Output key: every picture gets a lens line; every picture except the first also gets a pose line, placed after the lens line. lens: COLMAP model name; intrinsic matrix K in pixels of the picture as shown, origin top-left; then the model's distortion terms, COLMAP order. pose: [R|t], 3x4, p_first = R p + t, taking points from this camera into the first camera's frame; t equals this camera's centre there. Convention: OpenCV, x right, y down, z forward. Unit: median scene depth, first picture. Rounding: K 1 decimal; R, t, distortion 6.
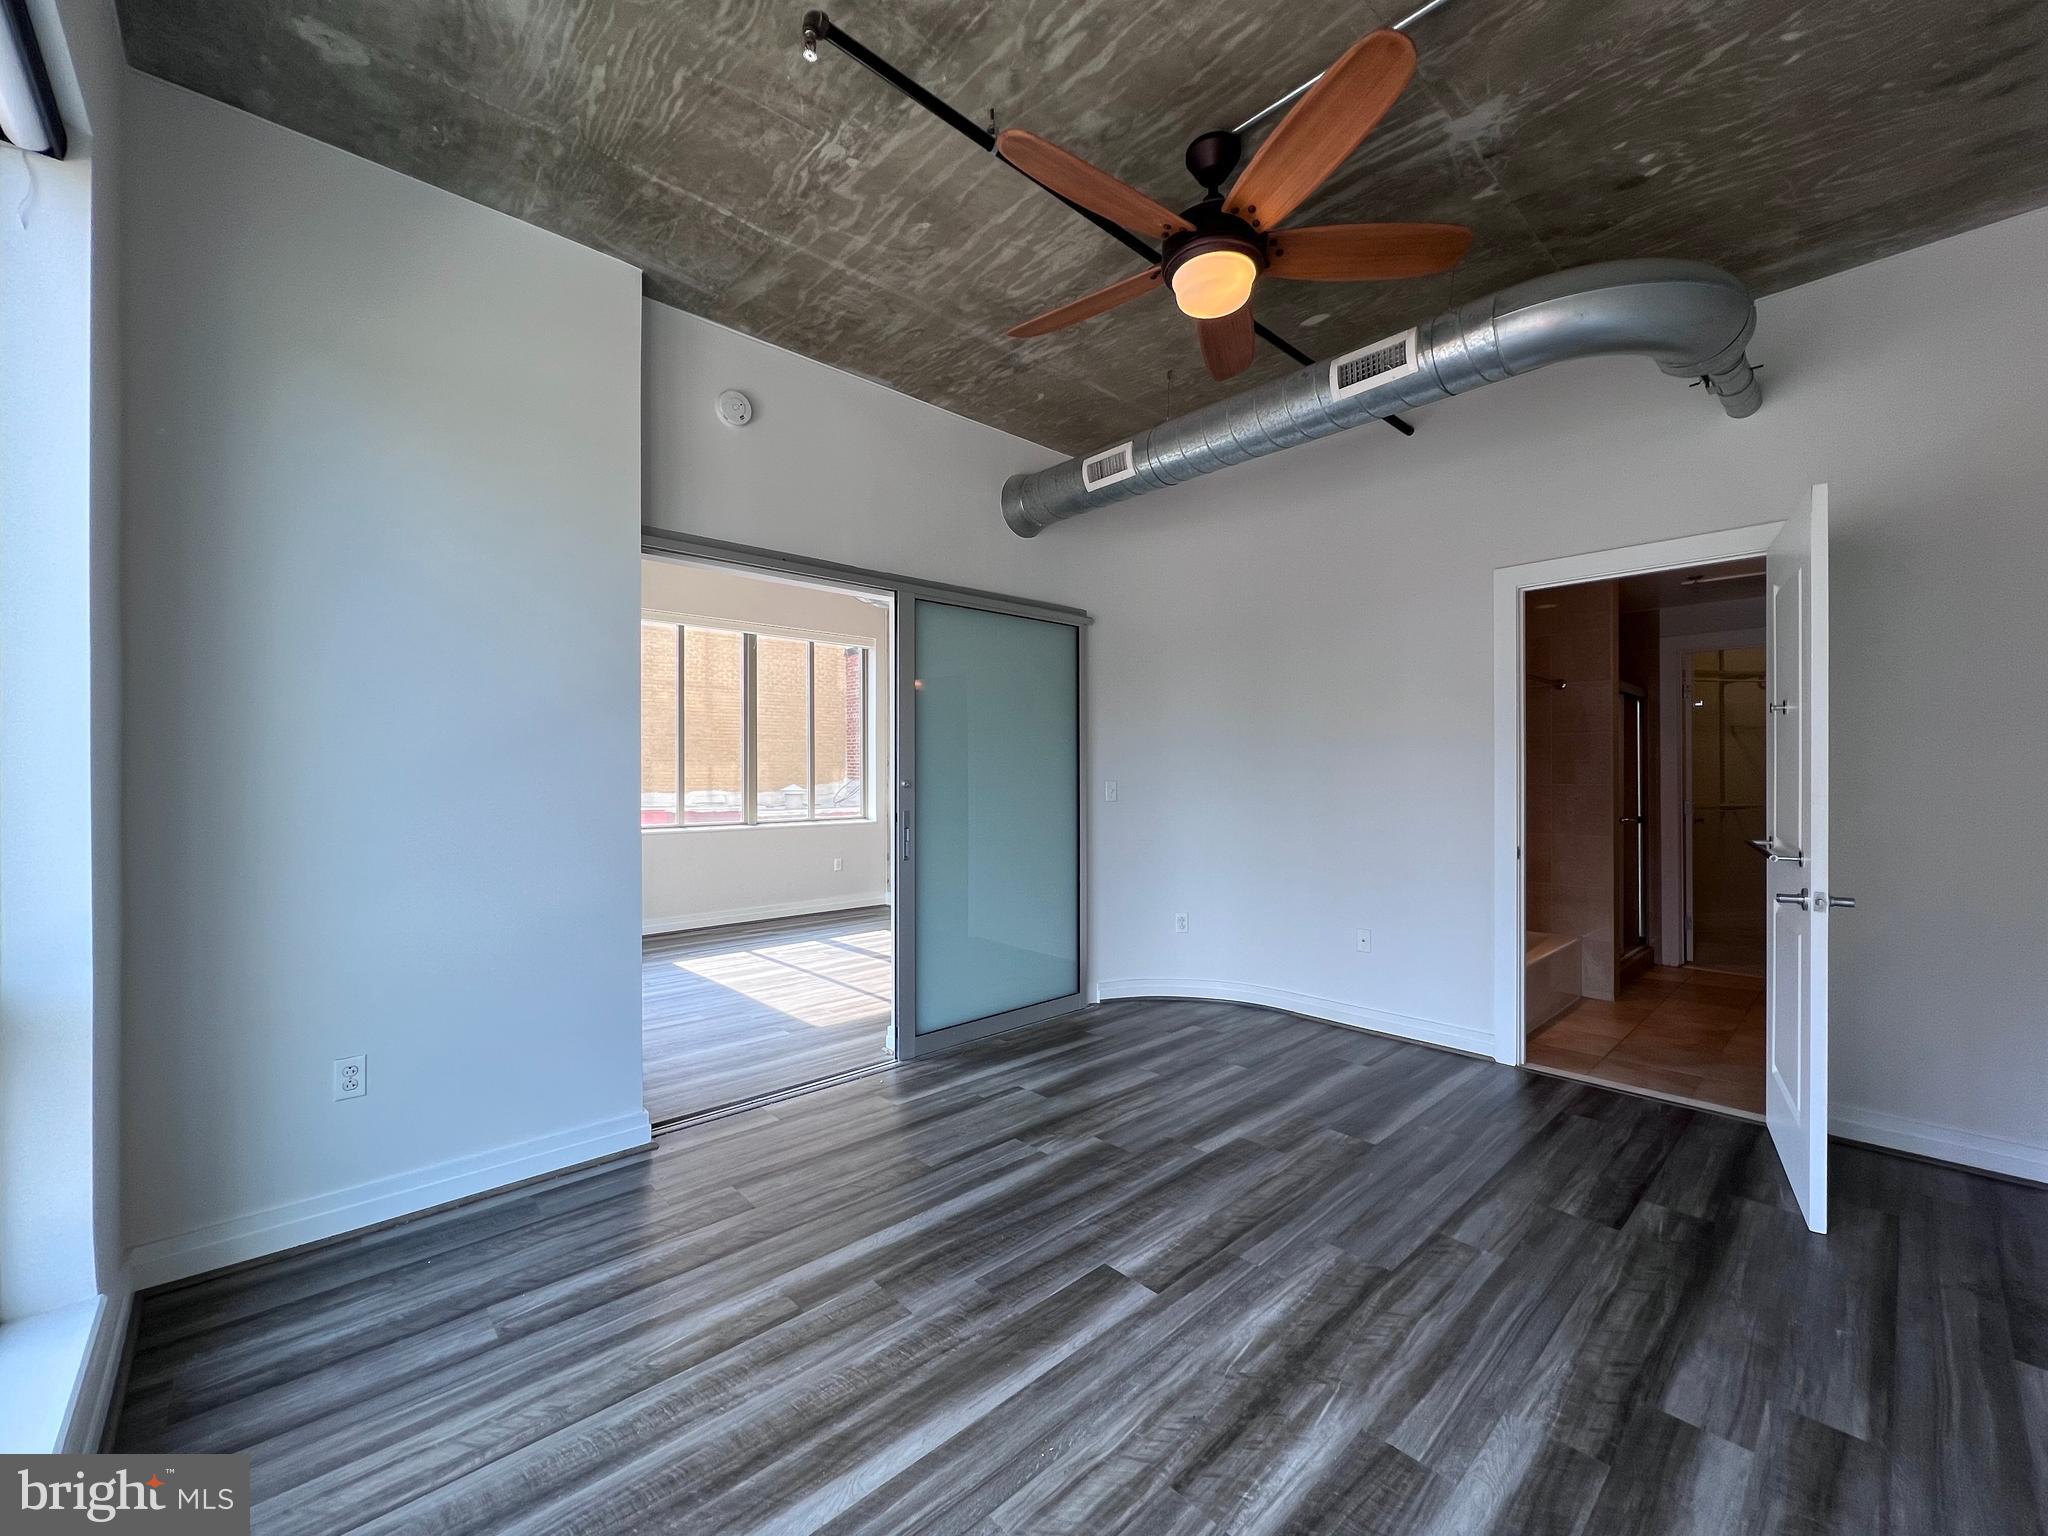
lens RADIAL K [[821.4, 0, 1022.6], [0, 821.4, 770.8], [0, 0, 1]] dist [-0.001477, 0.000304]
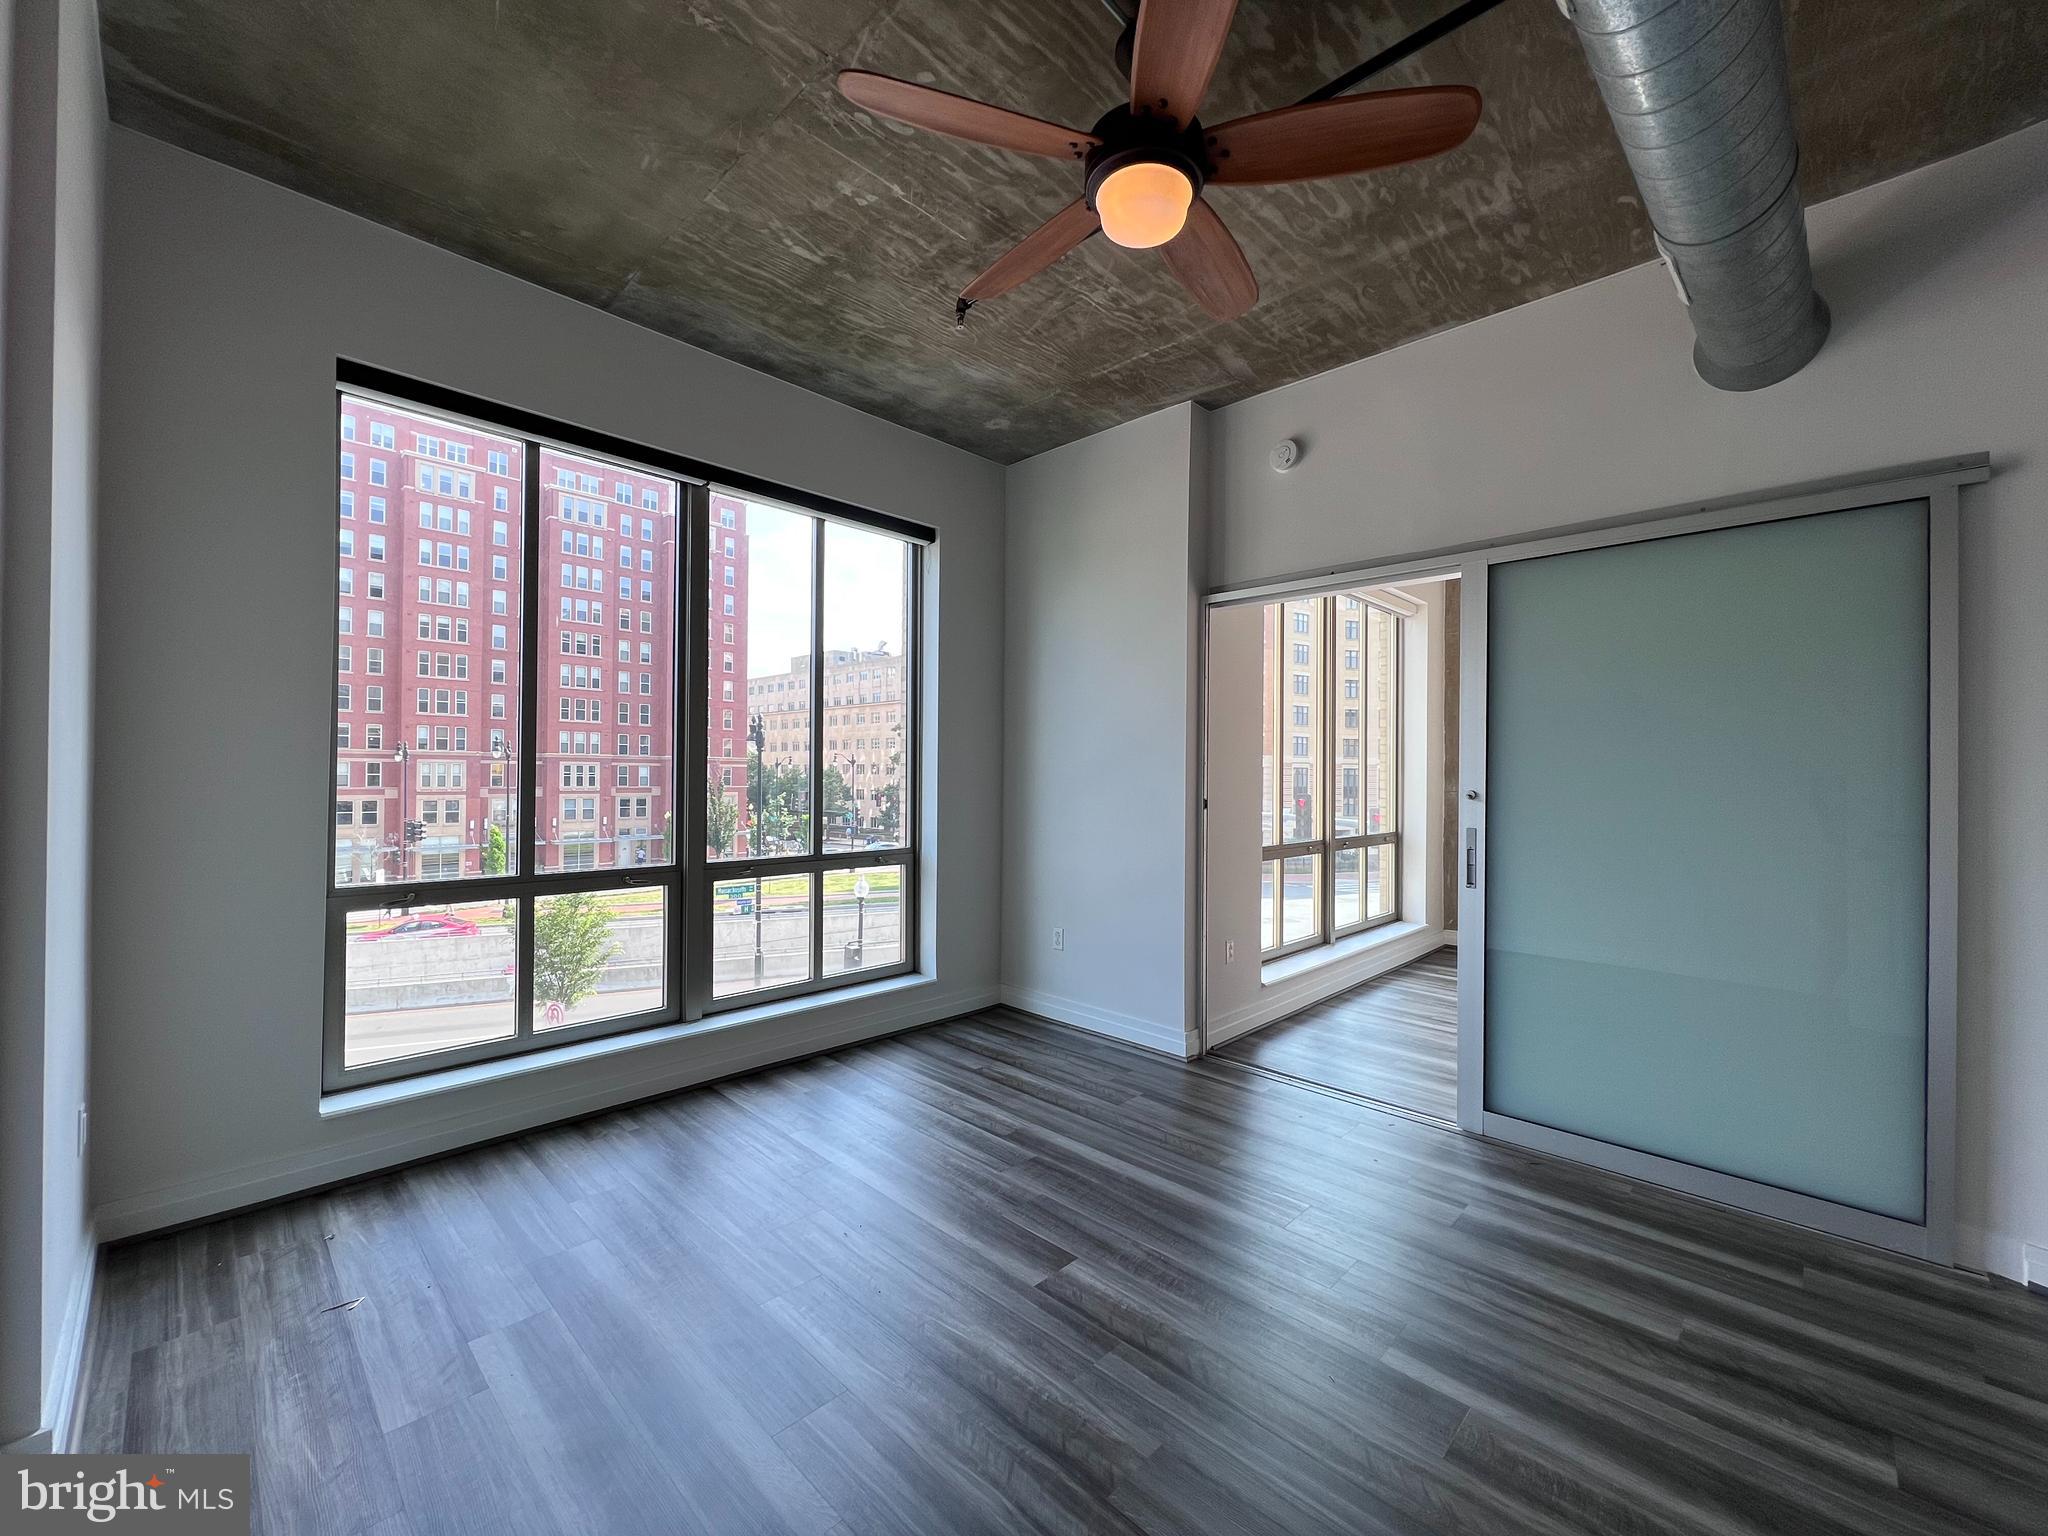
lens RADIAL K [[821.4, 0, 1022.6], [0, 821.4, 770.8], [0, 0, 1]] dist [-0.001477, 0.000304]
pose [[0.052274, -0.002475, -0.998630, 1.118663], [-0.009208, 0.999953, -0.002960, -0.002832], [0.998590, 0.009350, 0.052249, 0.870893]]
